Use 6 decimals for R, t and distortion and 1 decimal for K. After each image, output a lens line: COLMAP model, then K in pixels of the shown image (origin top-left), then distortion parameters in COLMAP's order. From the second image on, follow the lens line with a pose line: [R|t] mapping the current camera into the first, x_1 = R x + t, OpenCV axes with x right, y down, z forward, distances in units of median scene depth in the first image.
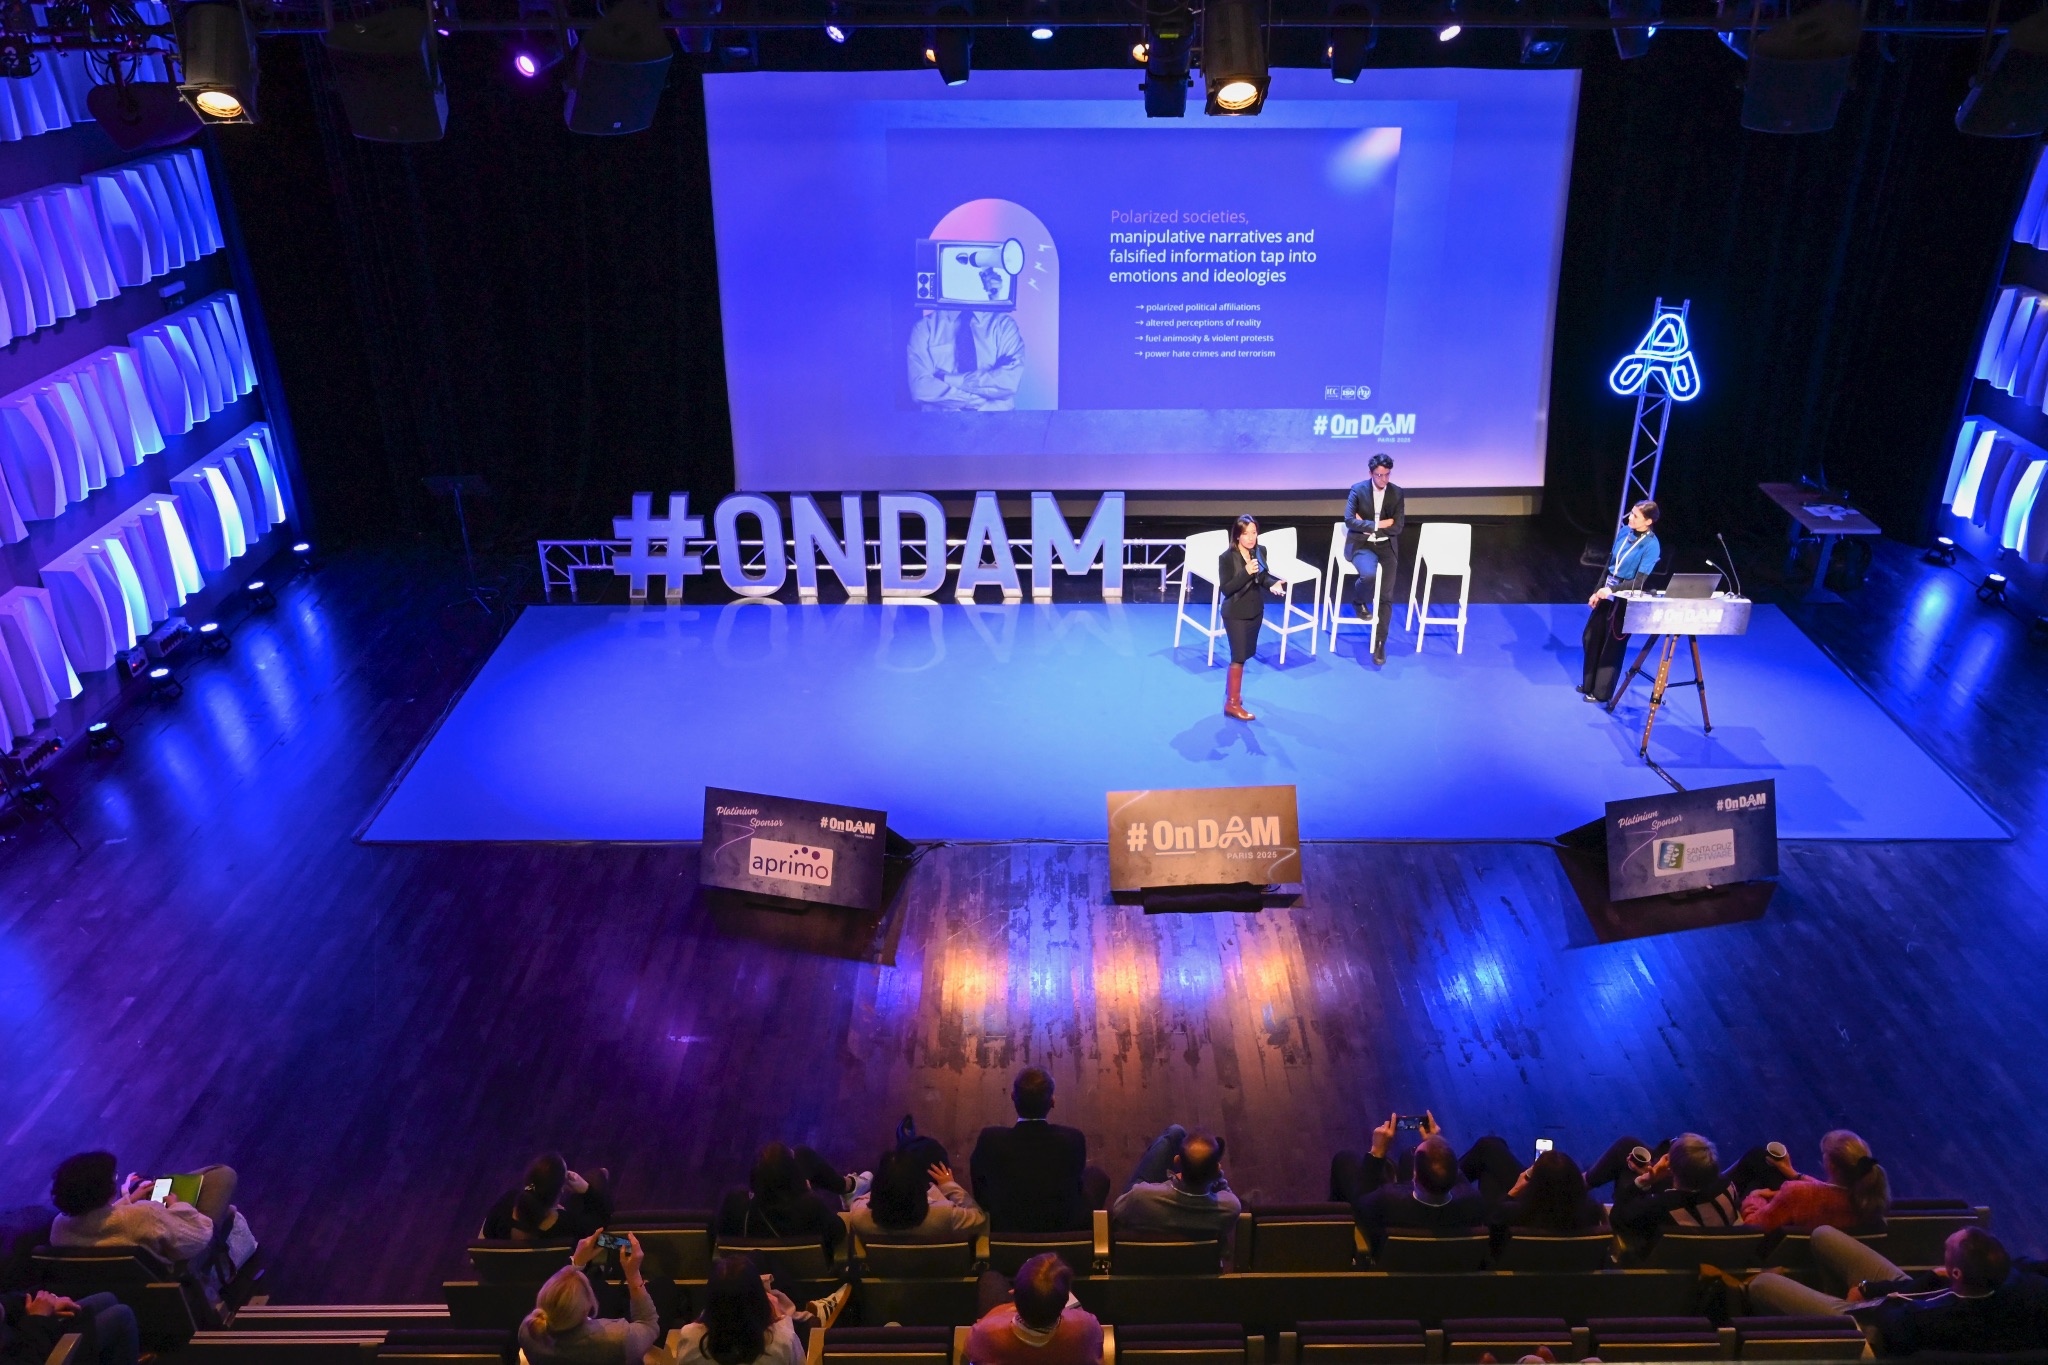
lens RADIAL K [[1567.9, 0, 1032.6], [0, 1567.9, 748.9], [0, 0, 1]] dist [-0.007176, -0.002625]
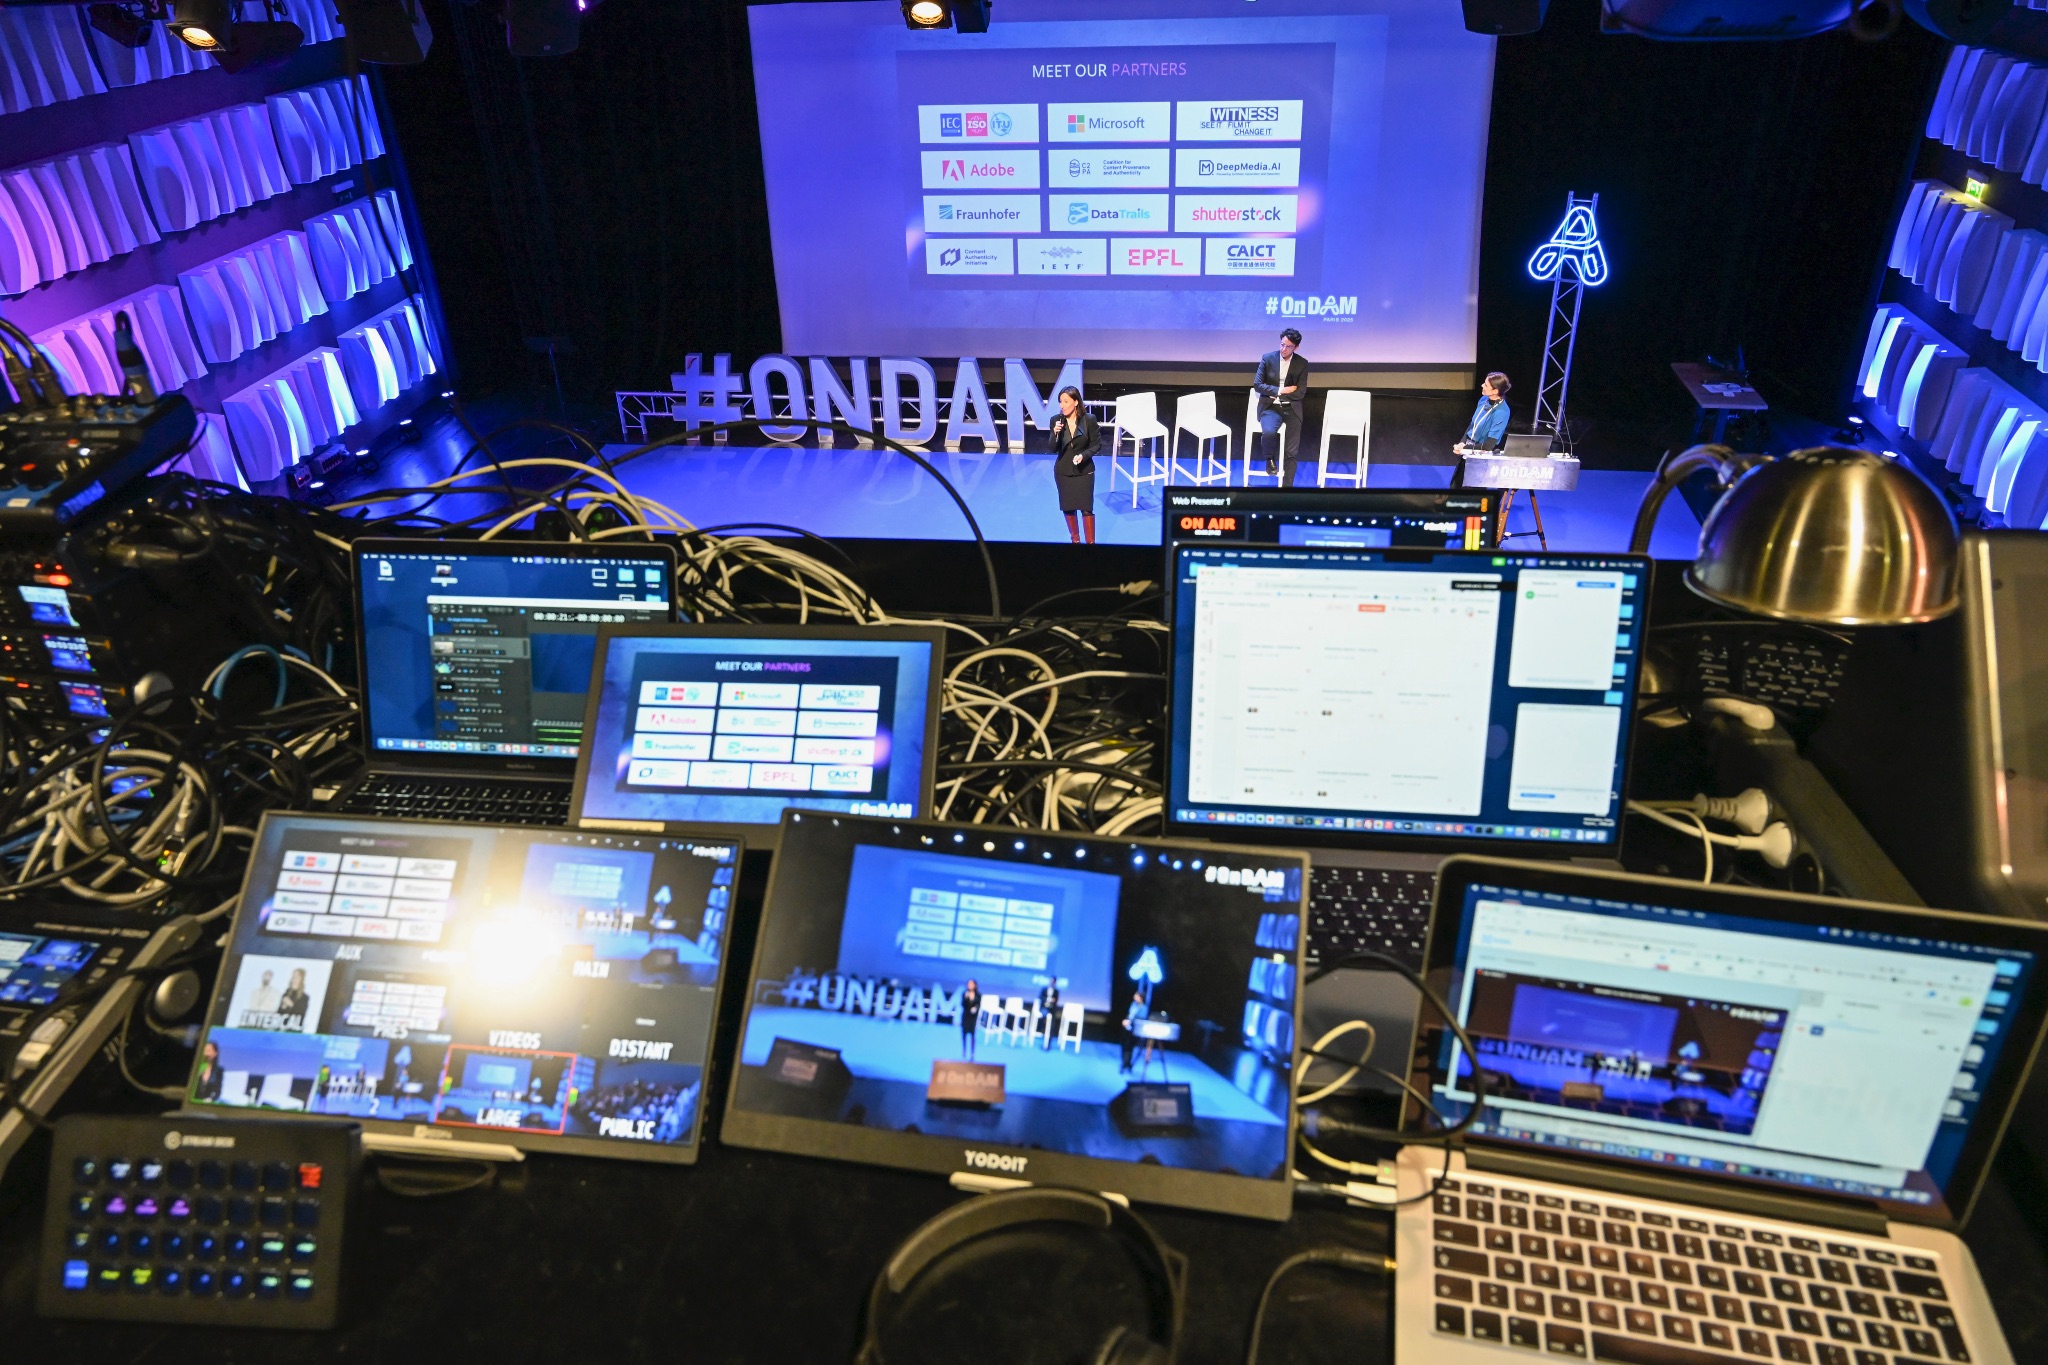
lens RADIAL K [[1391.7, 0, 1013.8], [0, 1391.7, 672.3], [0, 0, 1]] dist [-0.004467, -0.002404]
pose [[0.986206, 0.052140, -0.157094, 0.187965], [-0.045455, 0.997914, 0.045853, 0.025409], [0.159157, -0.038080, 0.986519, -0.049445]]
